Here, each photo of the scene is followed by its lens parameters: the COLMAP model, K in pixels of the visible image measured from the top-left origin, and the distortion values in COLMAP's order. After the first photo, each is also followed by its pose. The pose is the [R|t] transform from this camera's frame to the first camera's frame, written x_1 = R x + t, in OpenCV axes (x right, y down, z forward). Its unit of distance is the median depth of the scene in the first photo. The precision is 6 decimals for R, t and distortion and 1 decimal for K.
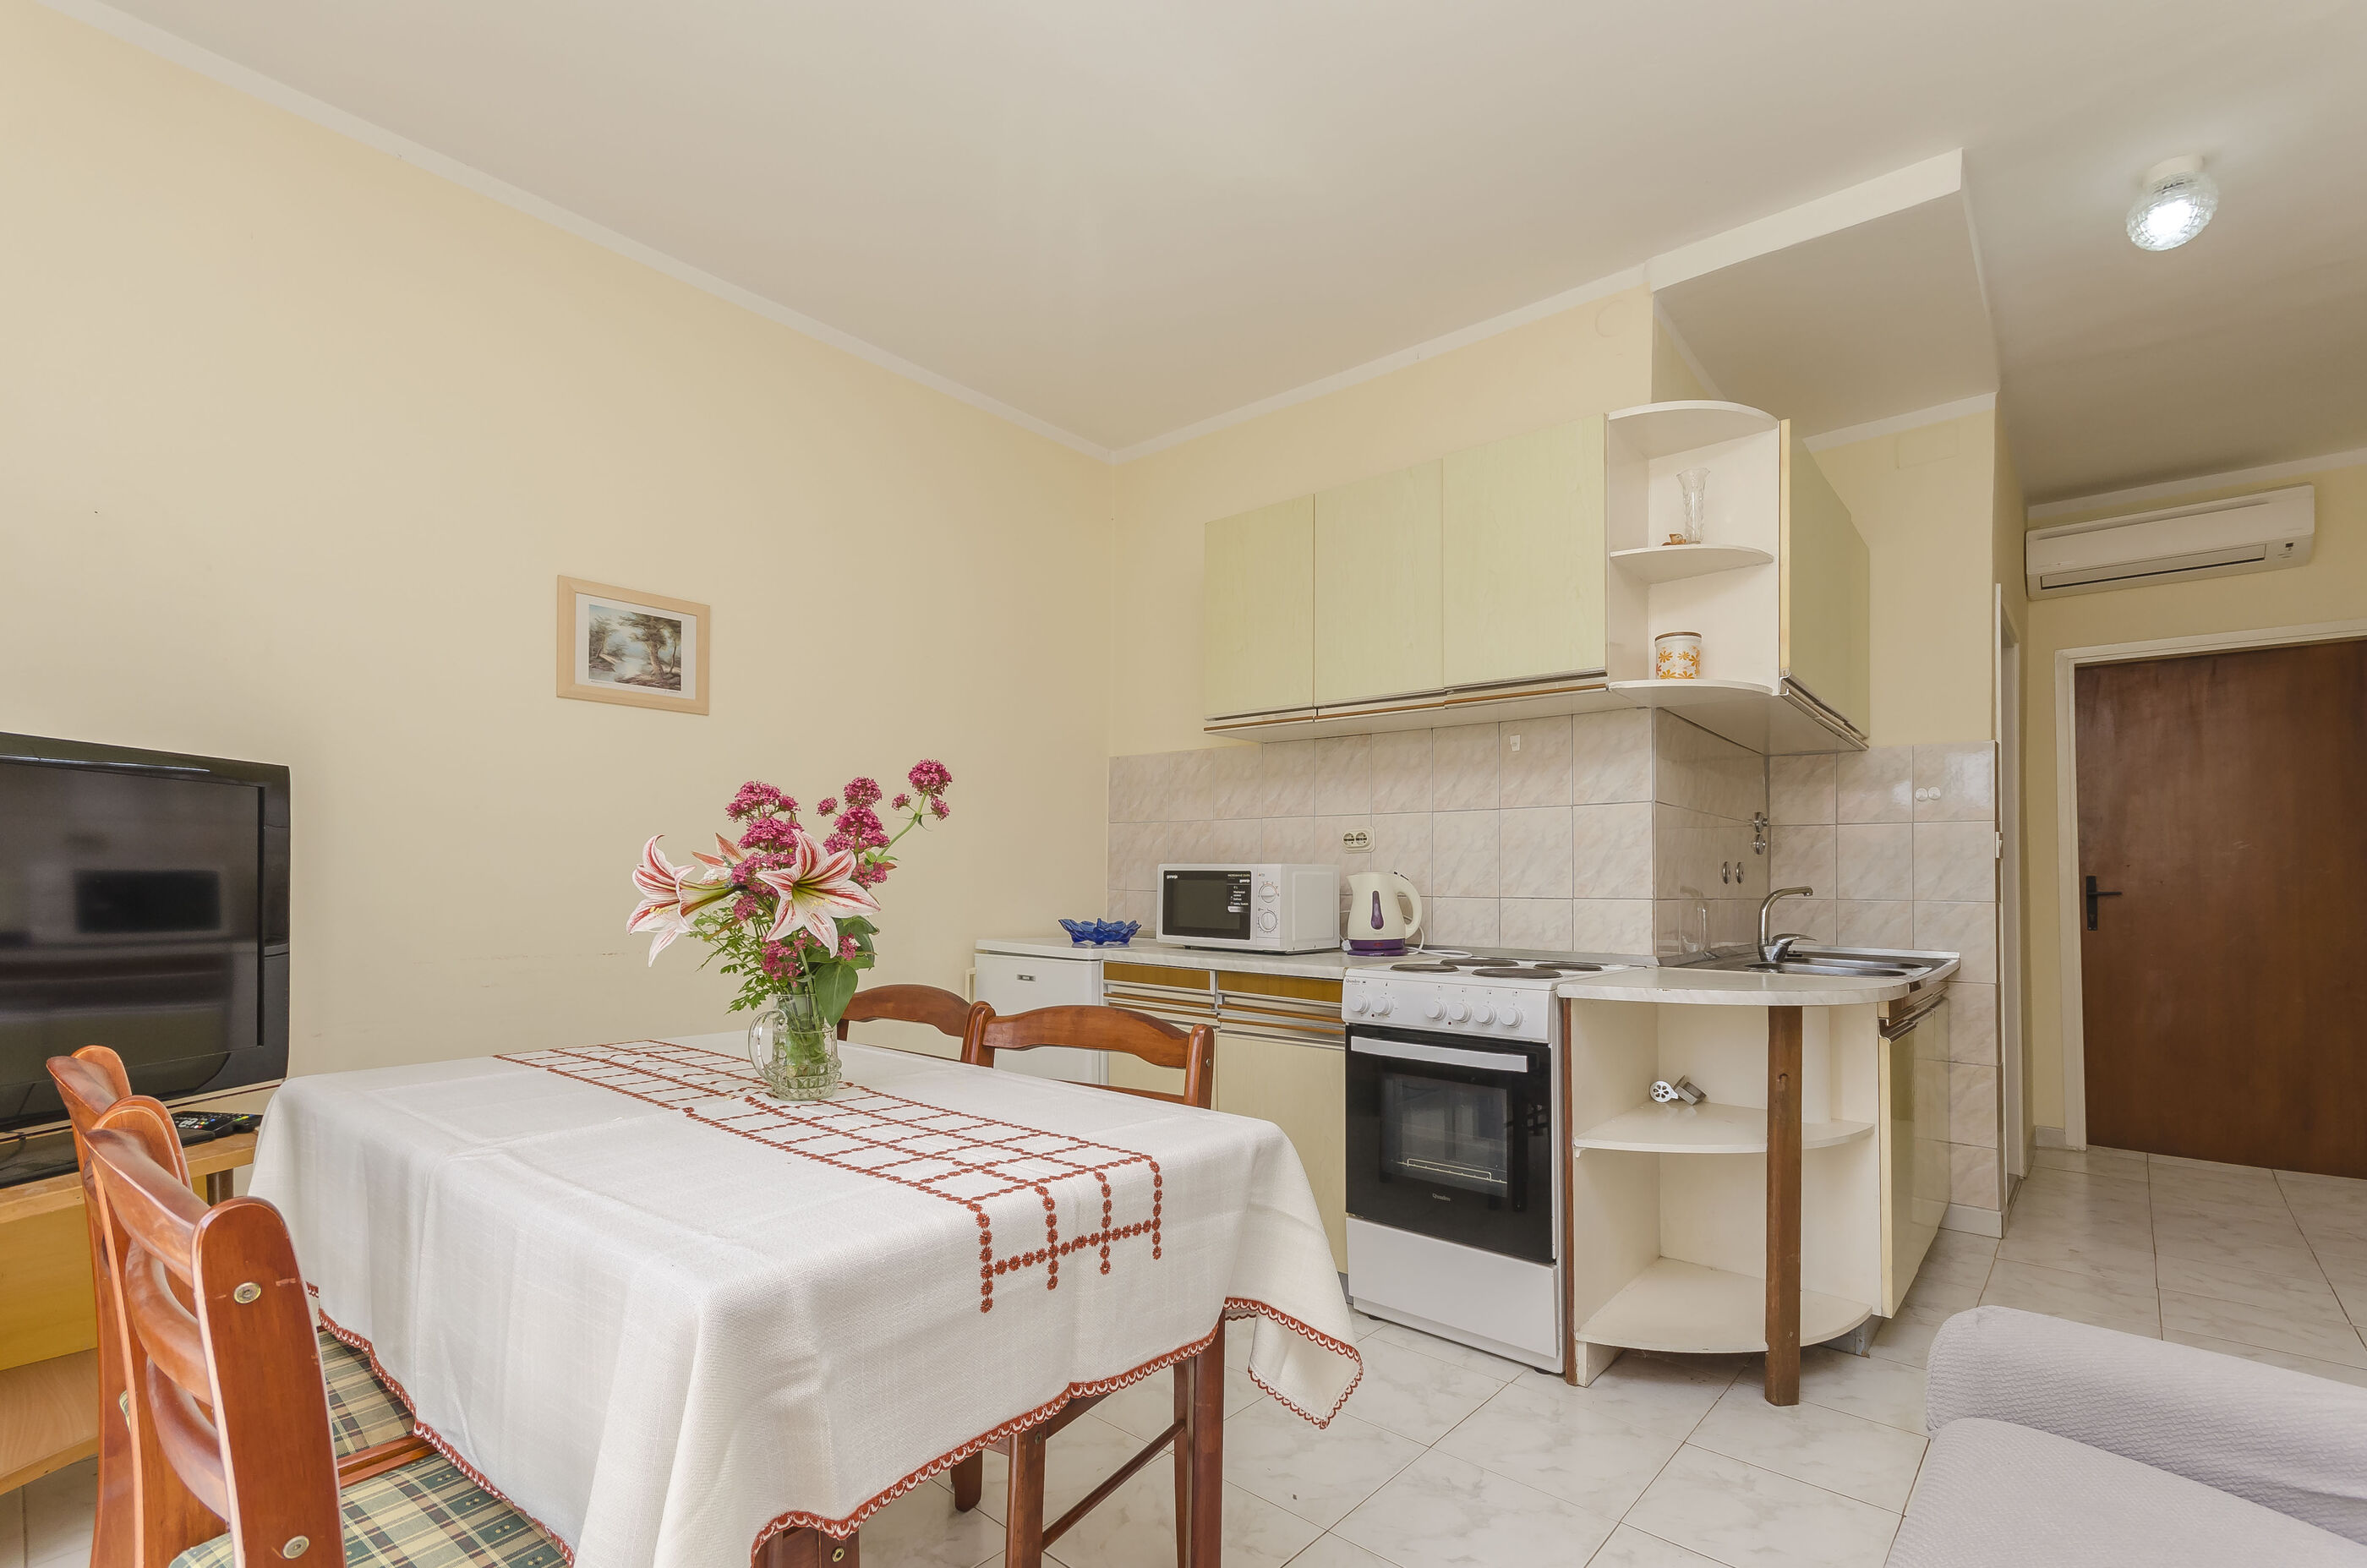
lens RADIAL K [[1053.1, 0, 1160.0], [0, 1053.1, 866.0], [0, 0, 1]] dist [0.000606, 0.000284]
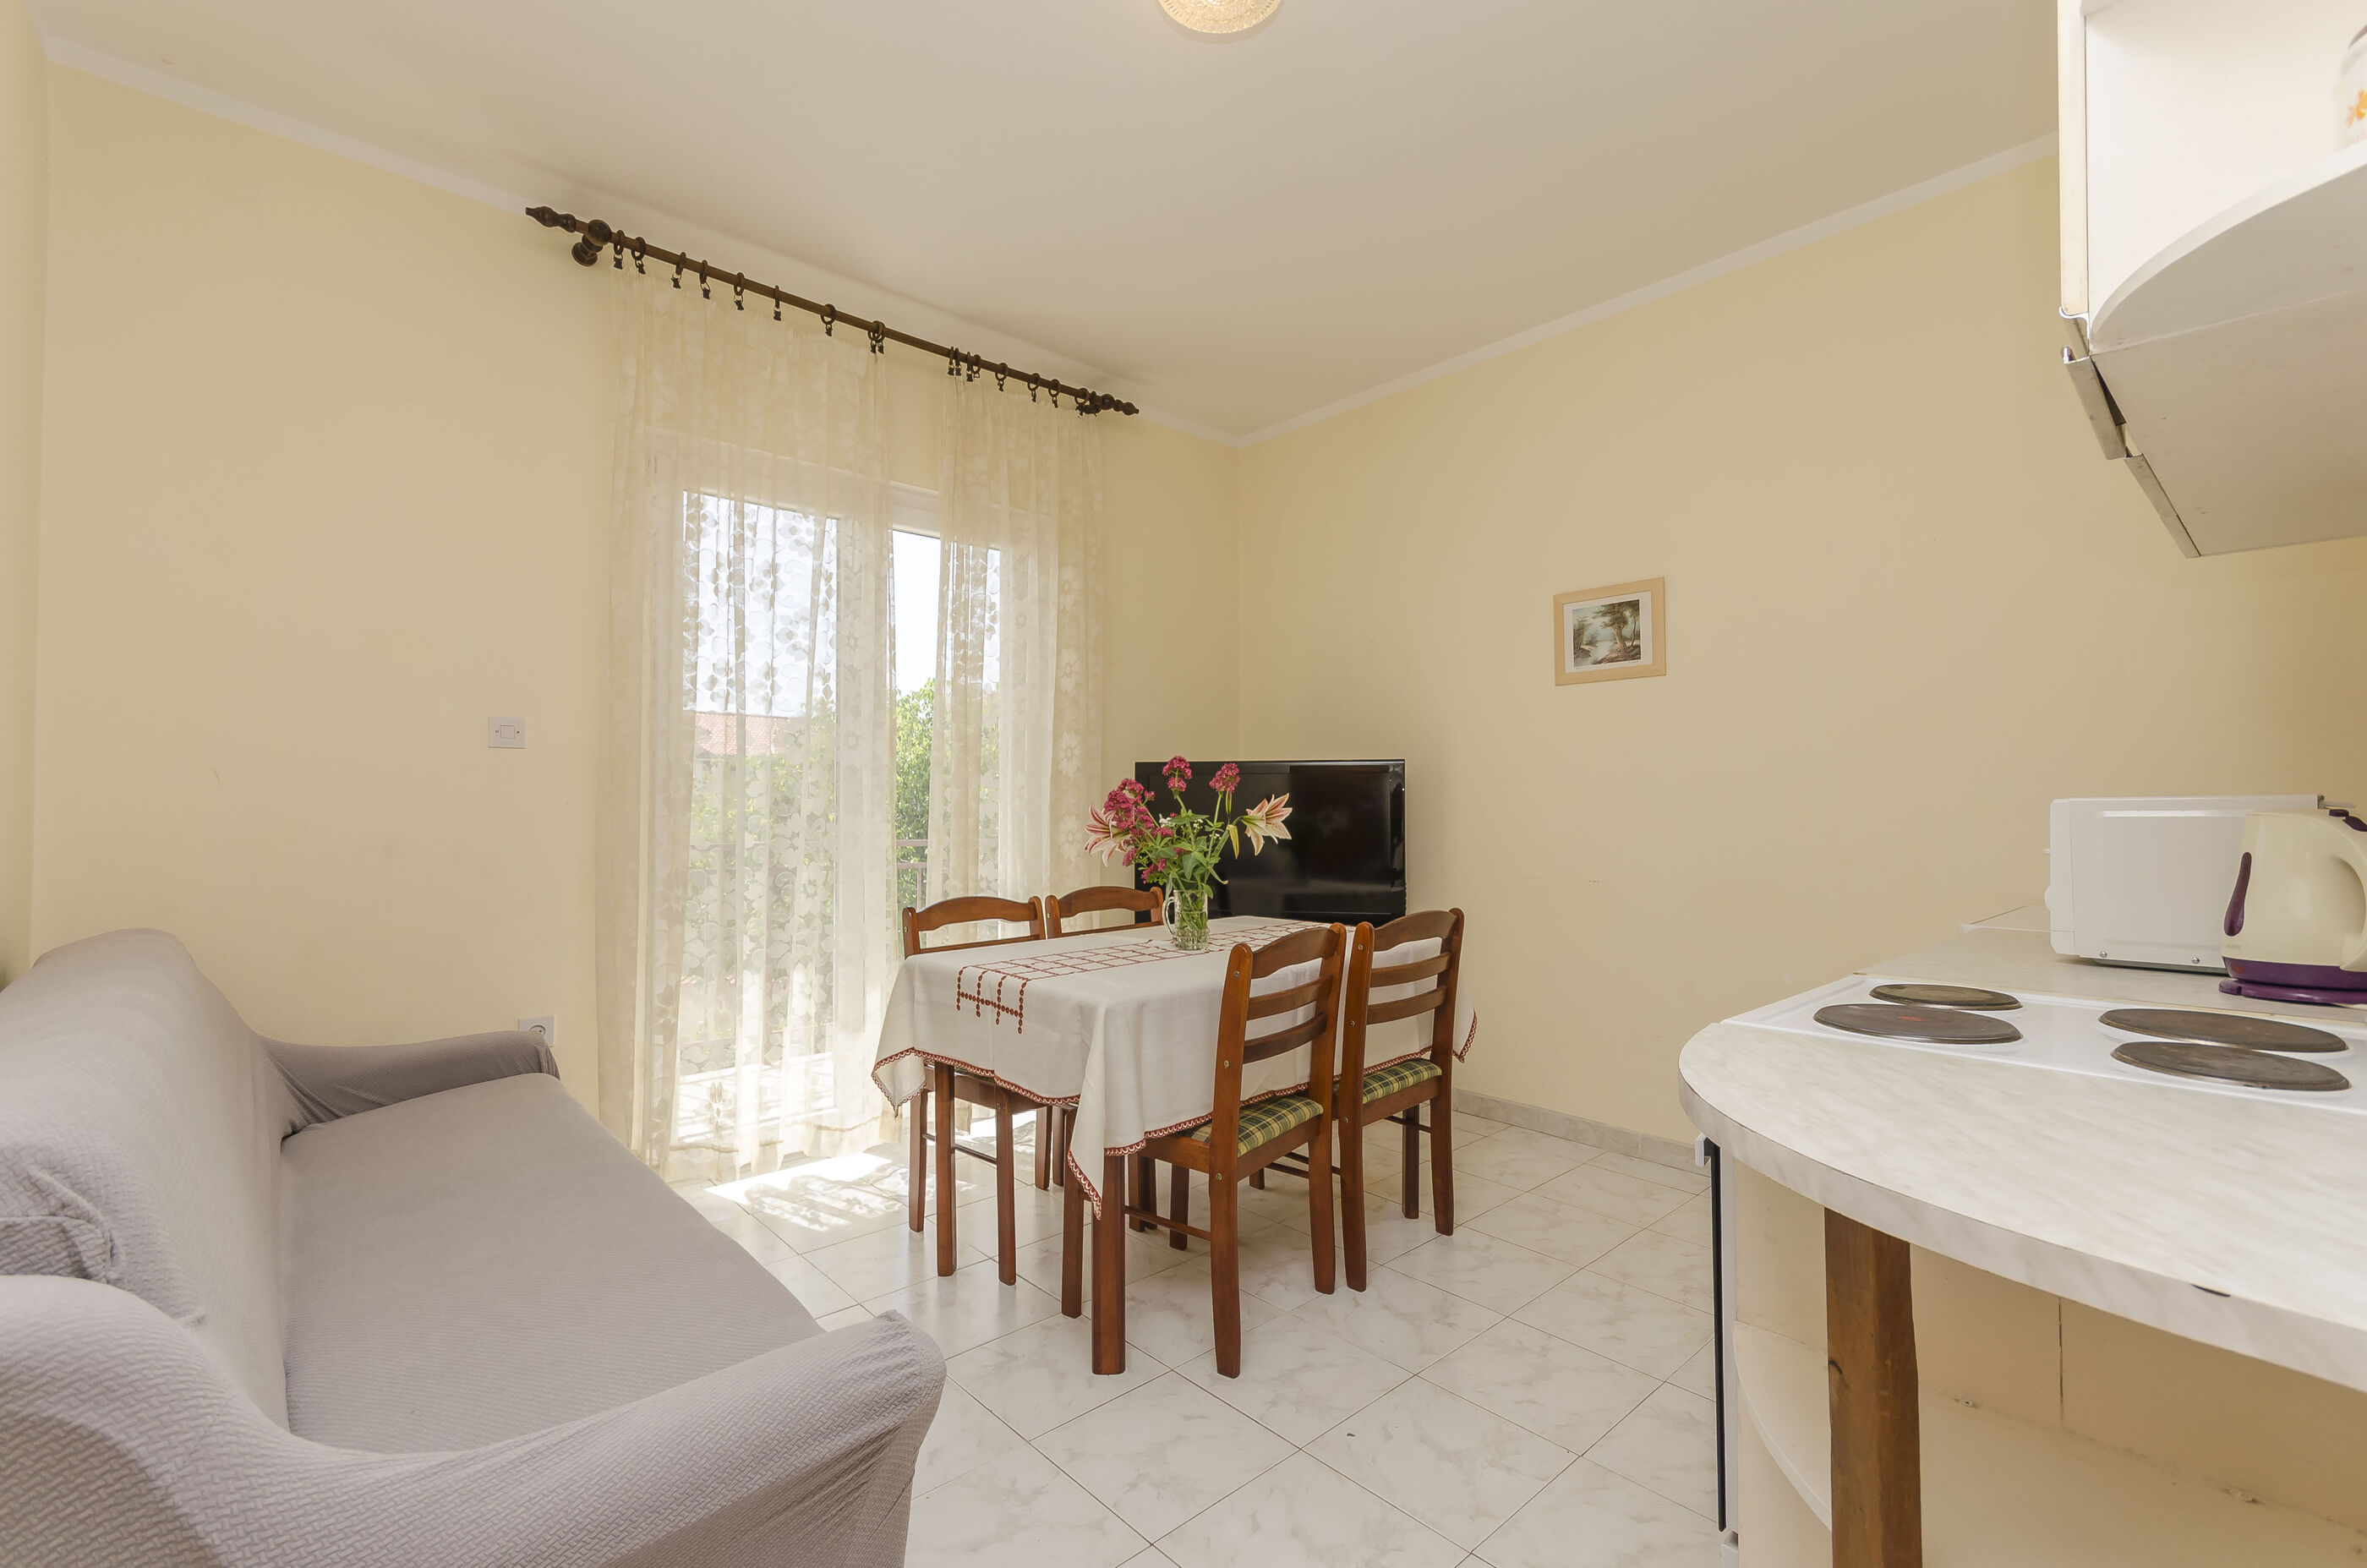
lens RADIAL K [[1053.1, 0, 1175.2], [0, 1053.1, 792.2], [0, 0, 1]] dist [0.000606, 0.000284]
pose [[-0.116845, -0.021317, -0.992921, 1.153592], [0.016852, 0.999583, -0.023443, -0.001743], [0.993007, -0.019472, -0.116437, 0.952285]]
